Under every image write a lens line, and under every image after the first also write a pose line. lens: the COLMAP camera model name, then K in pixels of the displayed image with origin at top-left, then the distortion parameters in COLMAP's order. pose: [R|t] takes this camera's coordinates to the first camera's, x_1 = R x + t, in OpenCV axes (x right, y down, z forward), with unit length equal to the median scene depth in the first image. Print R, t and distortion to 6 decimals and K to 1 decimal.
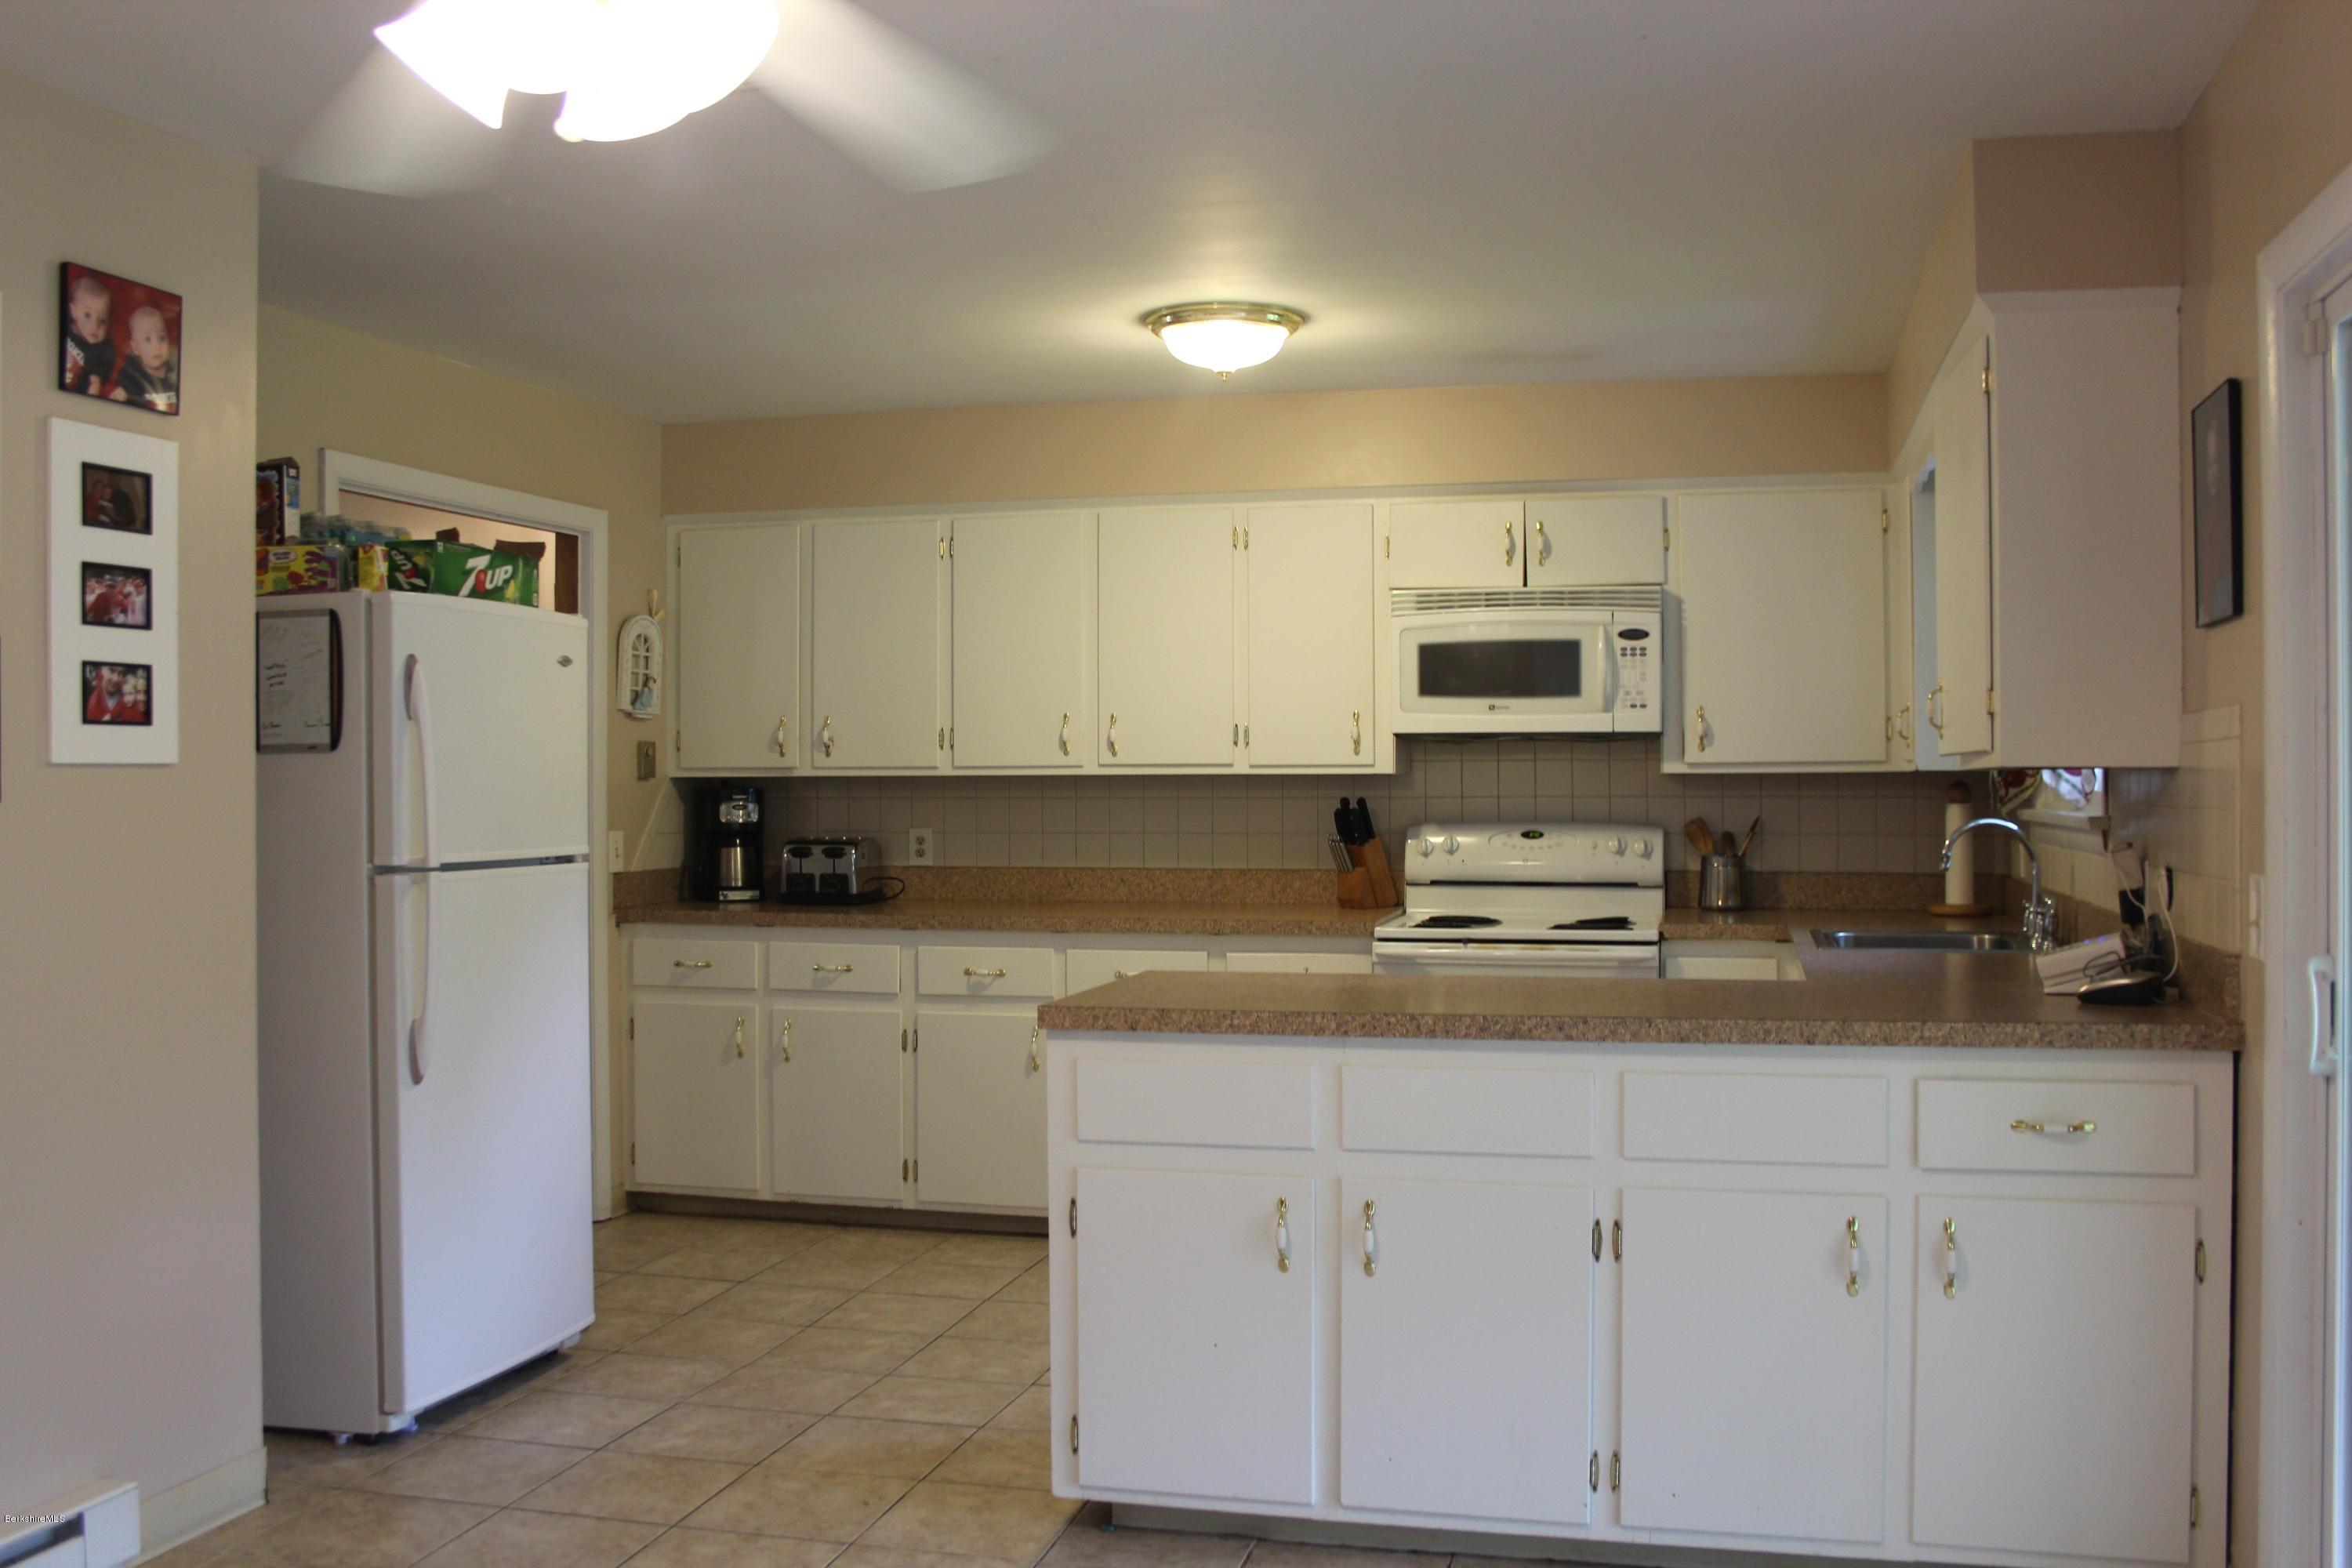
lens RADIAL K [[2134.9, 0, 1256.6], [0, 2134.9, 780.4], [0, 0, 1]] dist [-0.122117, 0.114394]
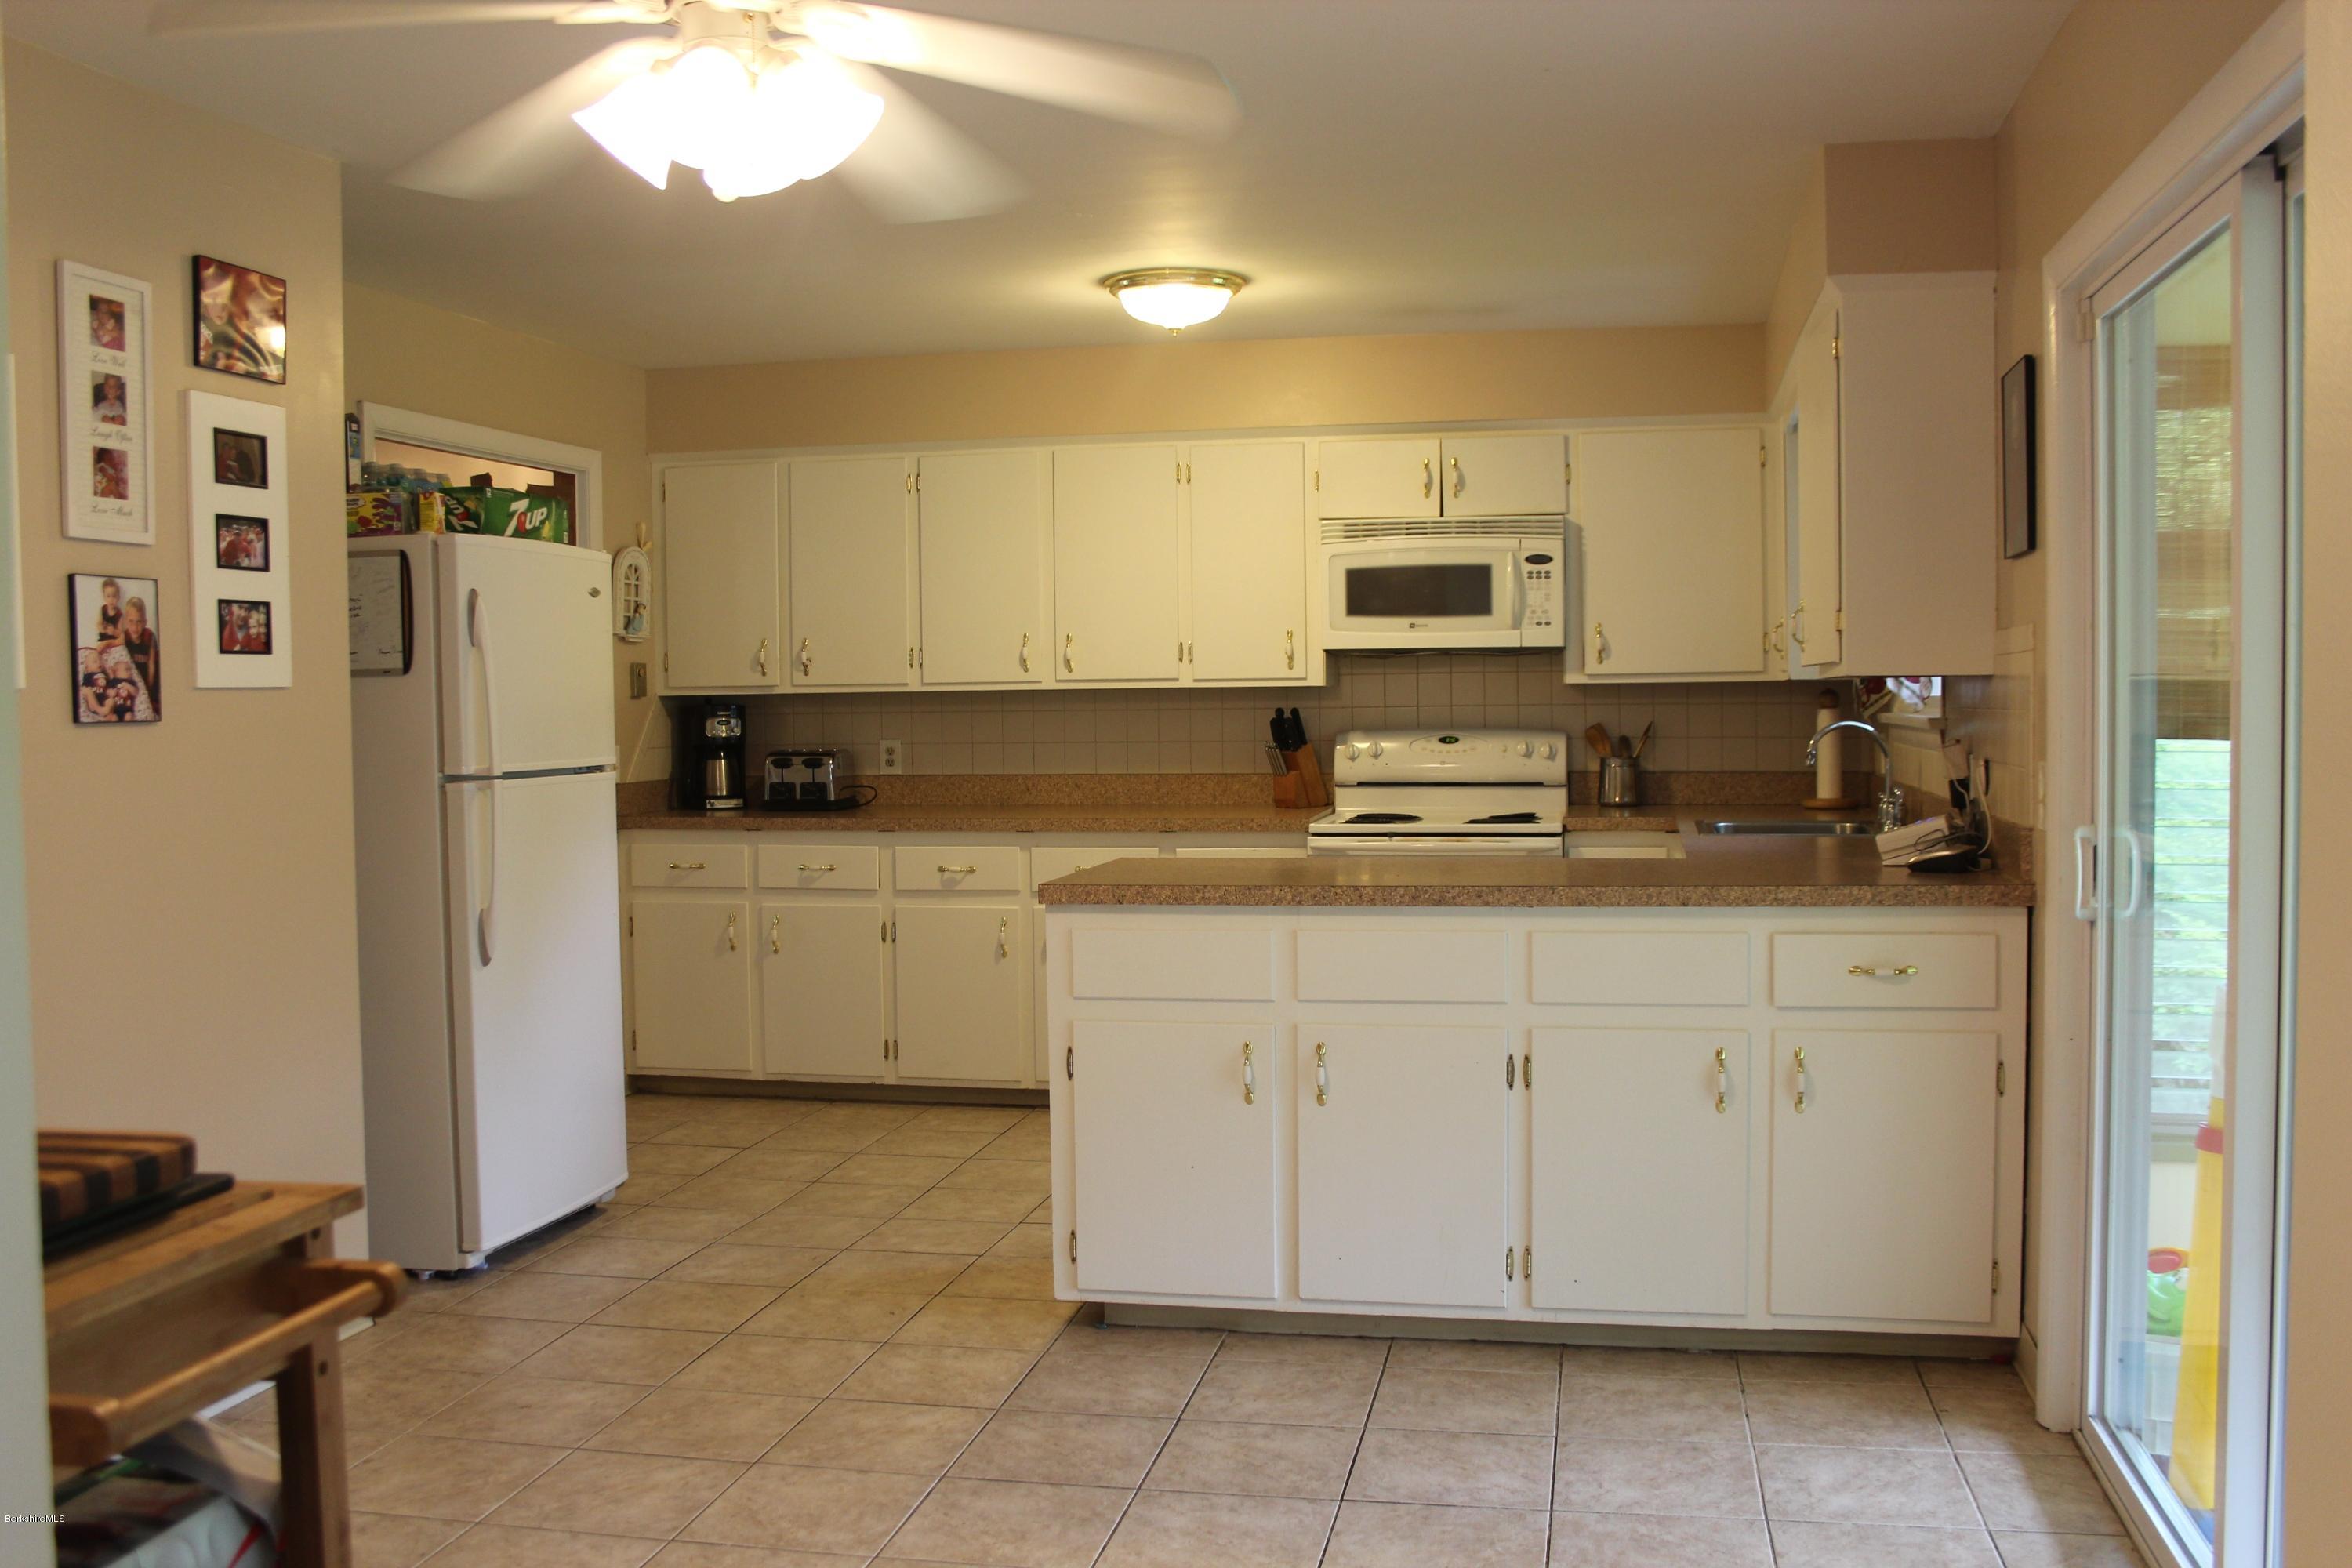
lens RADIAL K [[2150.9, 0, 1268.4], [0, 2150.9, 784.8], [0, 0, 1]] dist [-0.123634, 0.117068]
pose [[0.998756, -0.010662, 0.048714, -0.020514], [0.008628, 0.999090, 0.041773, 0.001304], [-0.049115, -0.041300, 0.997939, -0.120894]]
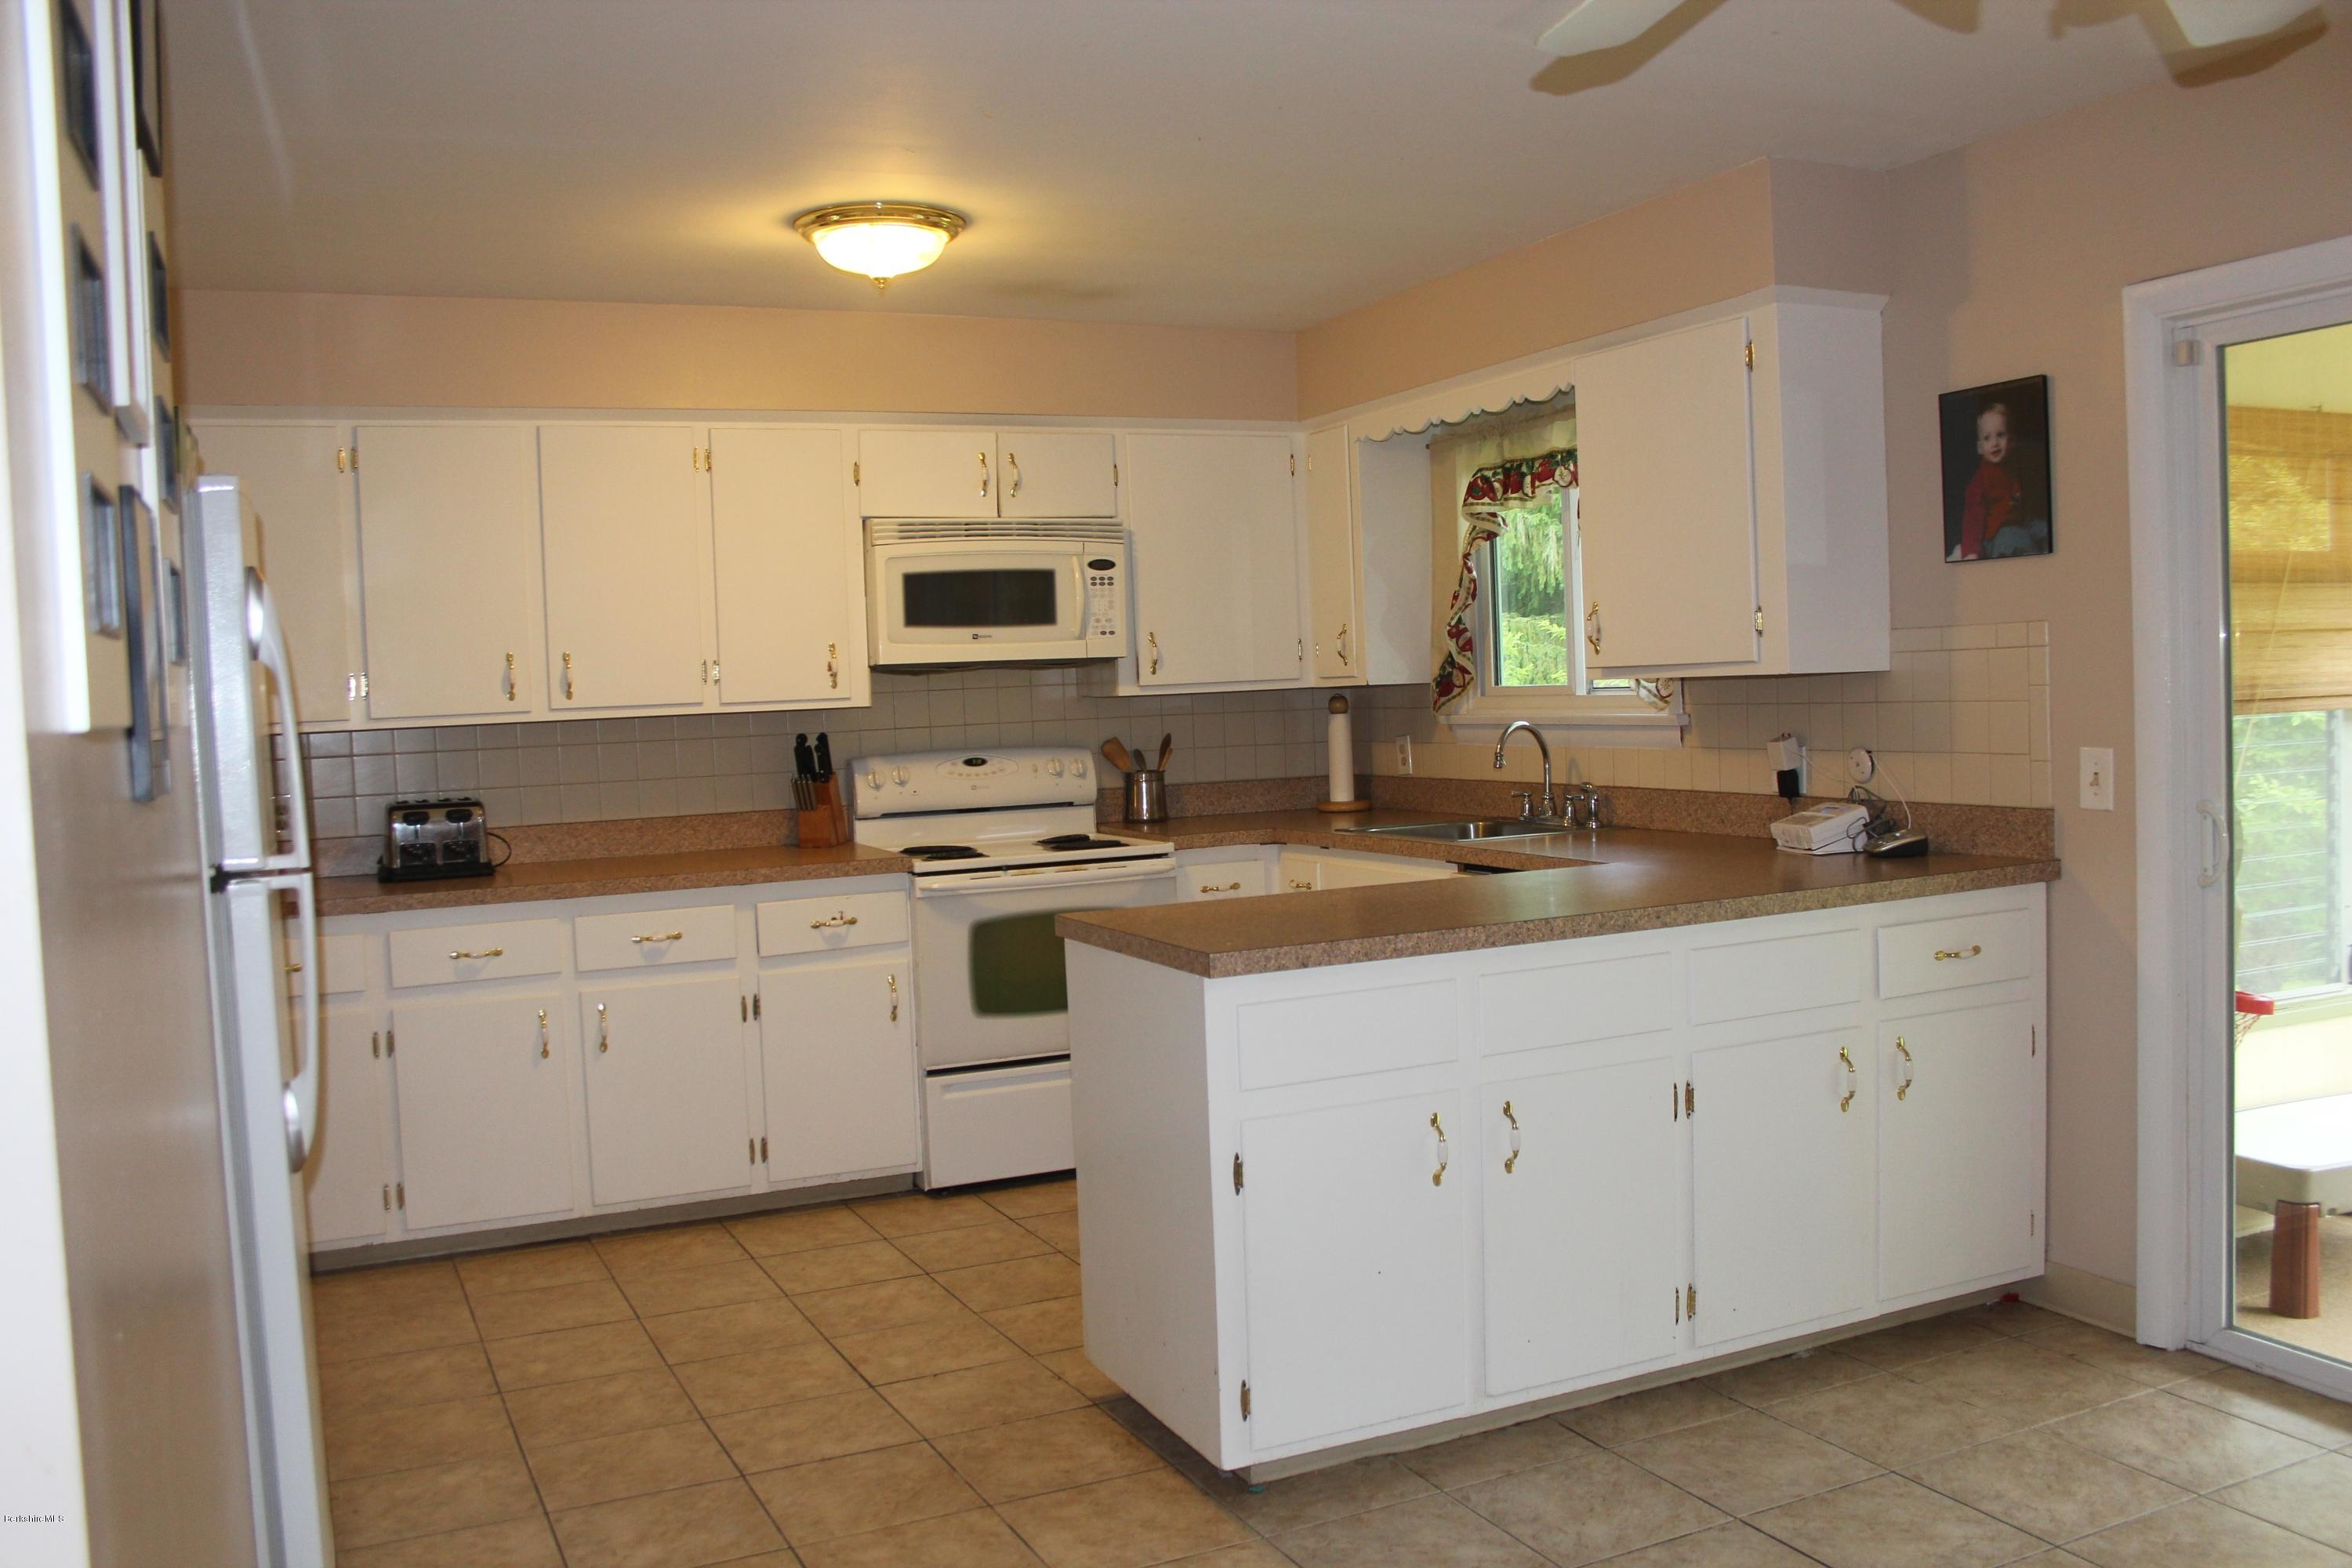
lens RADIAL K [[1974.3, 0, 1191.5], [0, 1974.3, 779.0], [0, 0, 1]] dist [-0.147080, 0.130945]
pose [[0.778484, -0.057704, 0.625007, -0.402137], [0.036739, 0.998247, 0.046403, -0.006603], [-0.626589, -0.013162, 0.779239, 0.213153]]
